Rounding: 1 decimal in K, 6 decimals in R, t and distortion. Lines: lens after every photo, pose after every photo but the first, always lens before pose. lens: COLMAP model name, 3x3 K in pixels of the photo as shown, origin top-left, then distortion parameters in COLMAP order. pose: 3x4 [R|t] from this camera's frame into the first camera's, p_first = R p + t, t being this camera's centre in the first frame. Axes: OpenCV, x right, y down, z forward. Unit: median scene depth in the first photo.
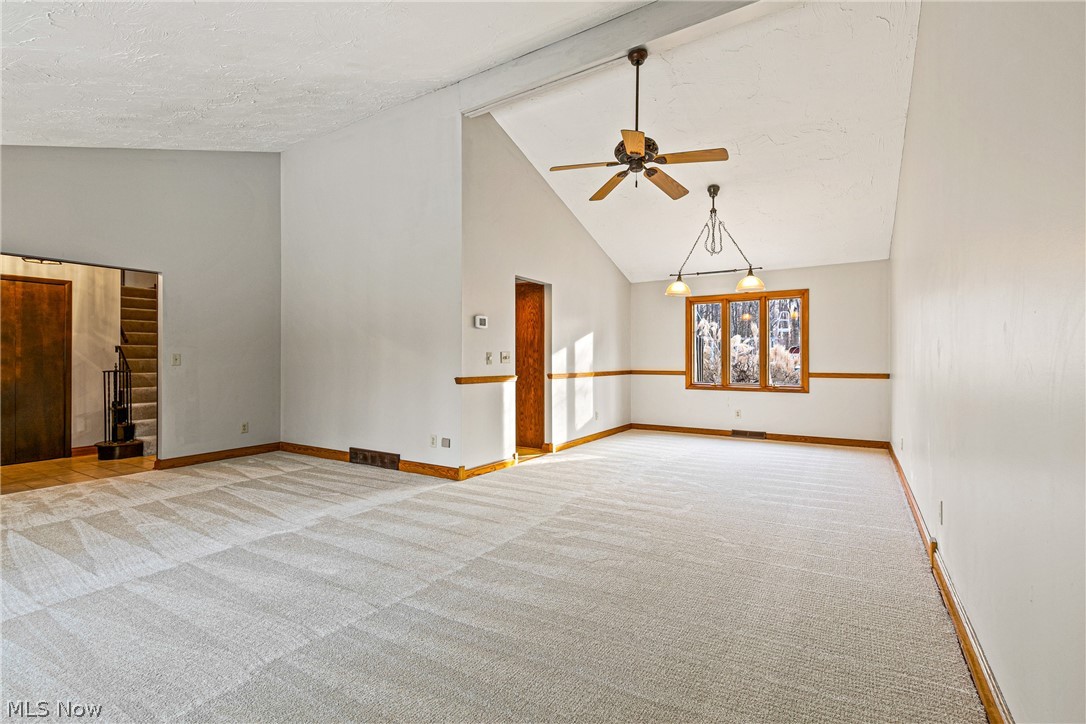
lens RADIAL K [[491.2, 0, 542.0], [0, 491.2, 358.9], [0, 0, 1]] dist [0.009023, -0.001056]
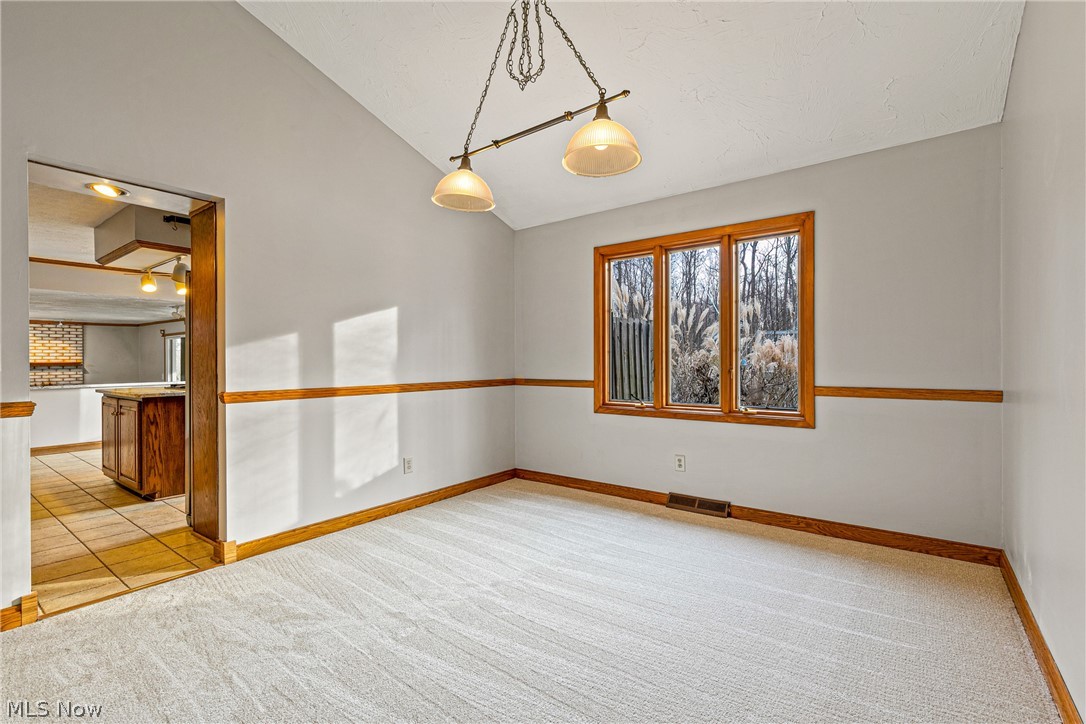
lens RADIAL K [[491.2, 0, 543.9], [0, 491.2, 363.0], [0, 0, 1]] dist [0.009023, -0.001056]
pose [[0.996466, -0.004236, -0.083886, 0.310065], [0.004692, 0.999975, 0.005240, 0.002020], [0.083862, -0.005616, 0.996462, 0.485526]]
